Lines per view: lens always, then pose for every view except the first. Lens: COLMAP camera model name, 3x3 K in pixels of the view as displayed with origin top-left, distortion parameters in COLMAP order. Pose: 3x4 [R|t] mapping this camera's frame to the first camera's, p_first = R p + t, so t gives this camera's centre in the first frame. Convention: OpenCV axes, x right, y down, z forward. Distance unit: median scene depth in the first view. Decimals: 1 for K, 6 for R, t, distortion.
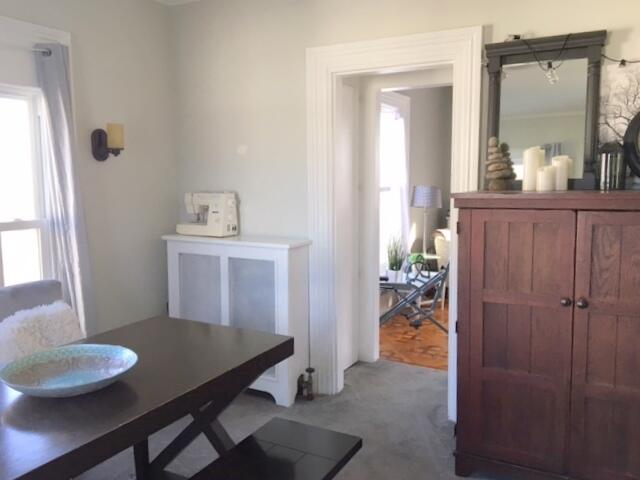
lens RADIAL K [[568.2, 0, 320.5], [0, 568.2, 240.2], [0, 0, 1]] dist [0.105089, -0.167036]
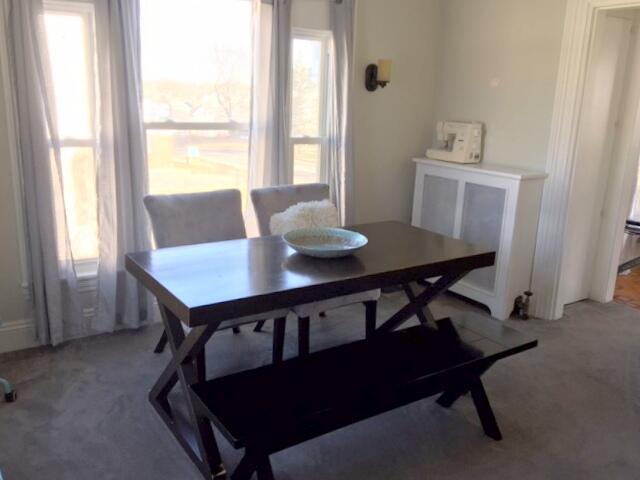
lens RADIAL K [[568.2, 0, 320.5], [0, 568.2, 240.2], [0, 0, 1]] dist [0.105089, -0.167036]
pose [[0.889515, 0.148804, -0.431996, 0.089140], [-0.092807, 0.984614, 0.148060, 0.002456], [0.447381, -0.091609, 0.889639, -0.144331]]
